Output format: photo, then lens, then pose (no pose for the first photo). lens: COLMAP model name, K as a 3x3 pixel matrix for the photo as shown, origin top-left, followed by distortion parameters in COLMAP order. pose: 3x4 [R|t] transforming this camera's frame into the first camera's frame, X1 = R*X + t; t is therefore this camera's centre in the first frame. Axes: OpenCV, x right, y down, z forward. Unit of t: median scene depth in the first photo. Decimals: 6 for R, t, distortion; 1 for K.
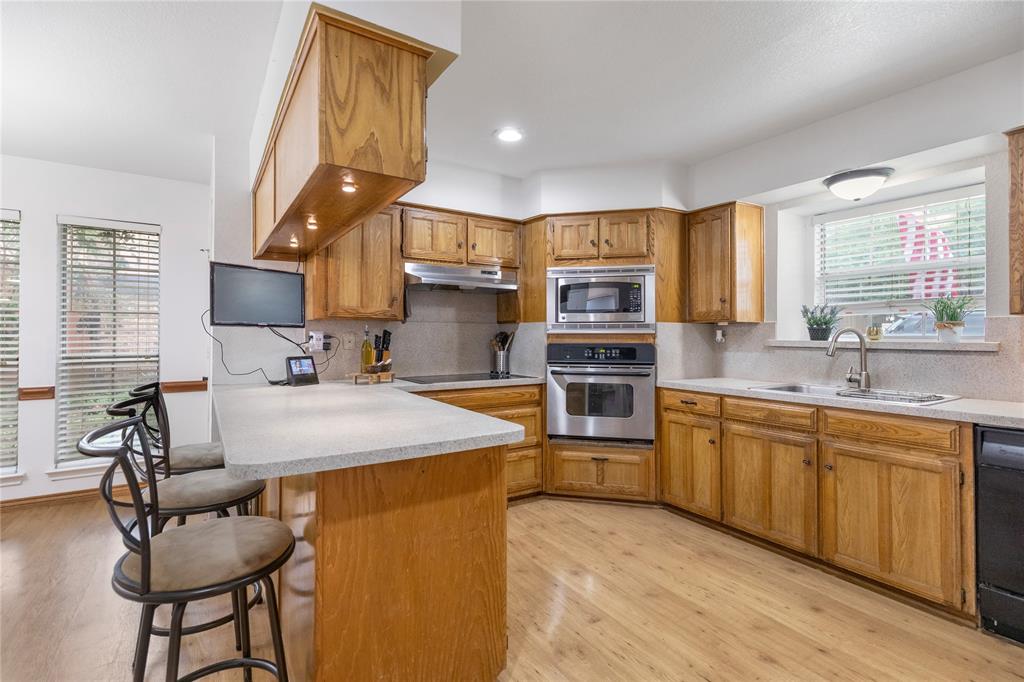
lens RADIAL K [[470.9, 0, 510.6], [0, 470.9, 333.0], [0, 0, 1]] dist [0.009855, -0.002211]
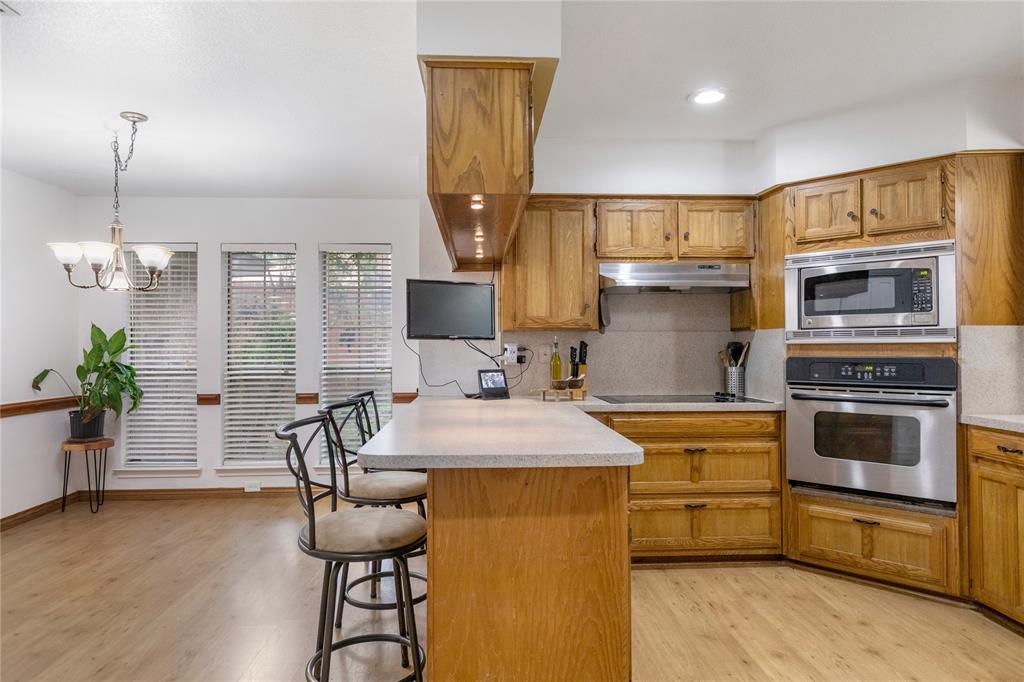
lens RADIAL K [[614.8, 0, 509.4], [0, 614.8, 344.1], [0, 0, 1]] dist [0.014772, -0.003816]
pose [[0.866439, -0.007393, -0.499228, 0.209222], [0.007823, 0.999969, -0.001233, -0.000746], [0.499222, -0.002837, 0.866470, -0.071926]]
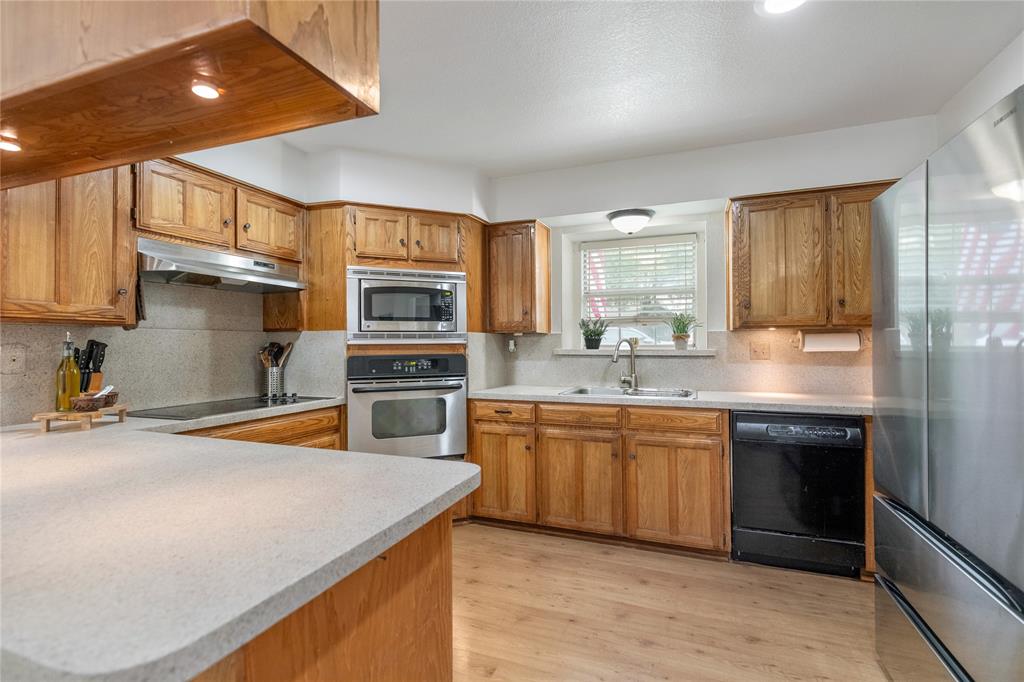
lens RADIAL K [[470.9, 0, 508.1], [0, 470.9, 340.0], [0, 0, 1]] dist [0.009855, -0.002211]
pose [[0.811188, 0.000299, 0.584785, -0.203426], [0.003423, 0.999980, -0.005259, -0.001280], [-0.584775, 0.006268, 0.811171, 0.175552]]
